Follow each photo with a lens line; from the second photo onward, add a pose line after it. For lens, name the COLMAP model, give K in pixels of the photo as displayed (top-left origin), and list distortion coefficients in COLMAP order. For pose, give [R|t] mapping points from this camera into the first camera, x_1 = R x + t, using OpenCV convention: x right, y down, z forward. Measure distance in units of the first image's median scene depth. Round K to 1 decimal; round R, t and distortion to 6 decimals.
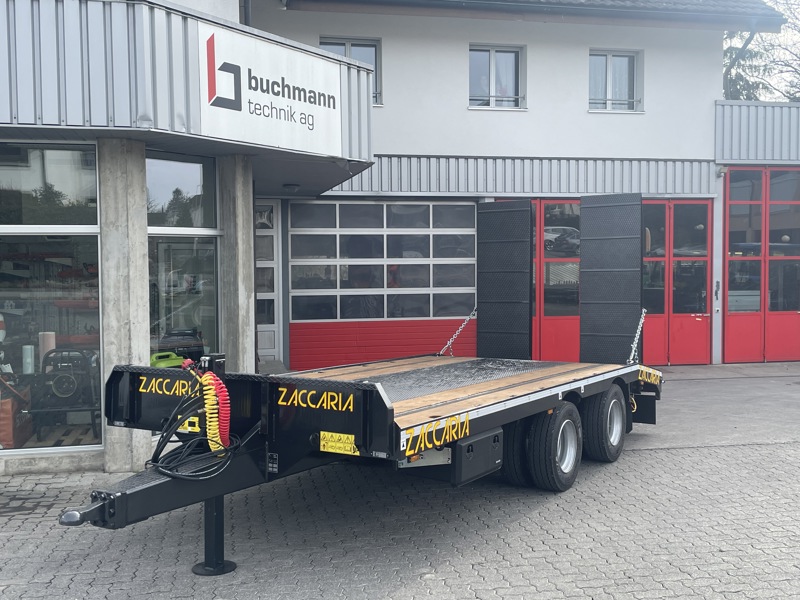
lens RADIAL K [[861.3, 0, 401.5], [0, 861.3, 291.9], [0, 0, 1]] dist [0.070139, 0.000000]
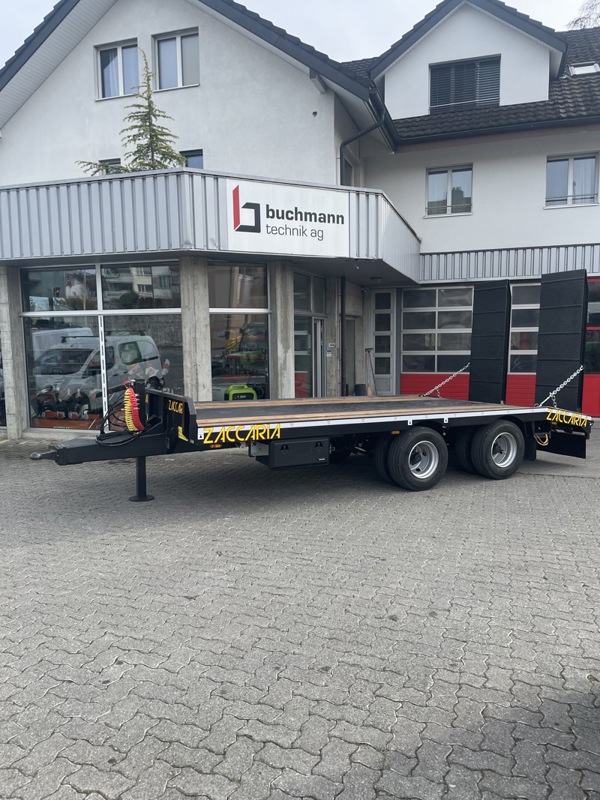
lens RADIAL K [[596.2, 0, 298.0], [0, 596.2, 400.5], [0, 0, 1]] dist [0.065769, -0.077704]
pose [[0.867098, 0.050285, -0.495592, 0.390329], [-0.013870, 0.996943, 0.076888, 0.010608], [0.497944, -0.059795, 0.865145, 0.062576]]
